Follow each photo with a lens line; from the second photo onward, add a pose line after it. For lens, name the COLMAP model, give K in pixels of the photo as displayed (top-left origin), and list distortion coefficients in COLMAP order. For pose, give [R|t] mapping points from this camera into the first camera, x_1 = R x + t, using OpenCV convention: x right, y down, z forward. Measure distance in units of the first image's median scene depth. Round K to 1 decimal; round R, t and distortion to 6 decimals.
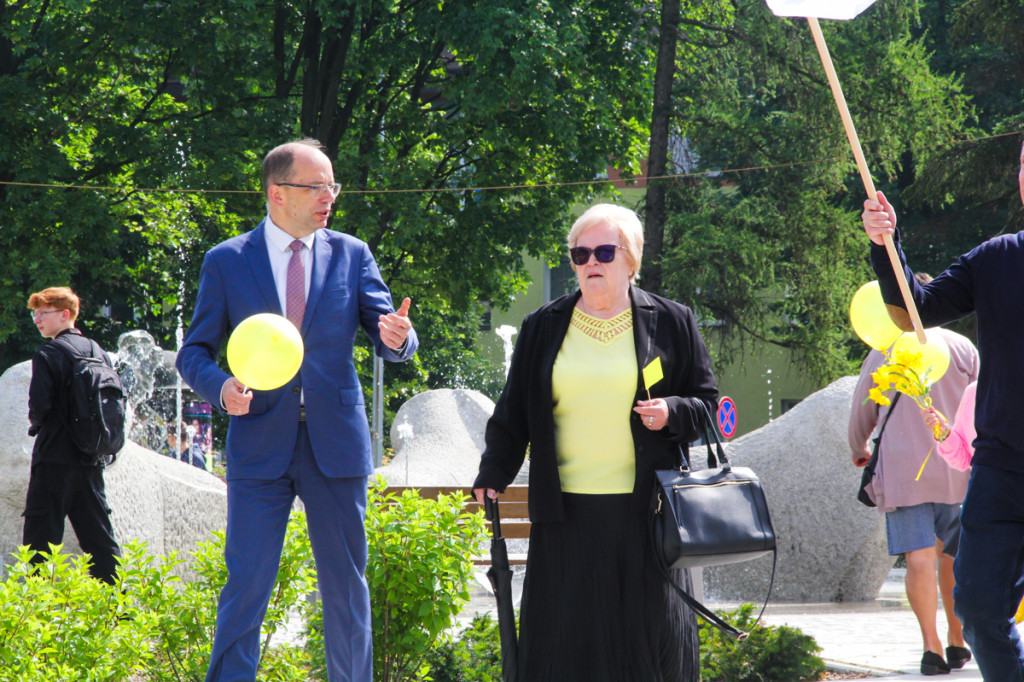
lens RADIAL K [[2879.1, 0, 512.8], [0, 2879.1, 340.4], [0, 0, 1]] dist [0.633788, -0.975981]
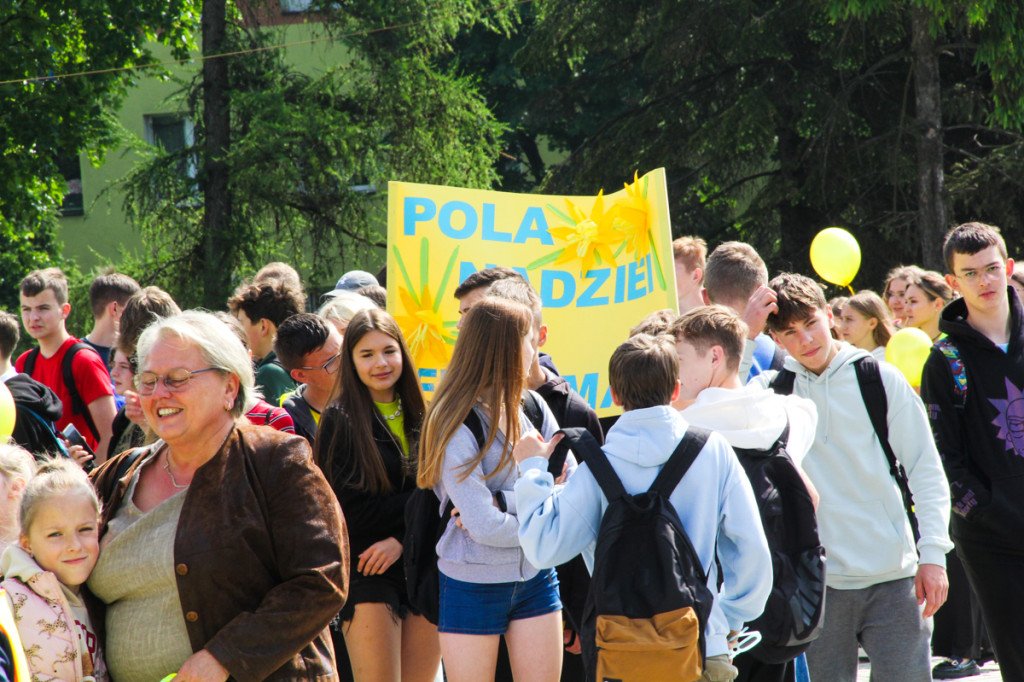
lens RADIAL K [[2879.1, 0, 512.8], [0, 2879.1, 340.4], [0, 0, 1]] dist [0.633788, -0.975981]
pose [[0.990006, -0.076958, 0.118175, 0.030468], [0.070568, 0.995857, 0.057342, -0.016603], [-0.122099, -0.048430, 0.991336, 0.208544]]
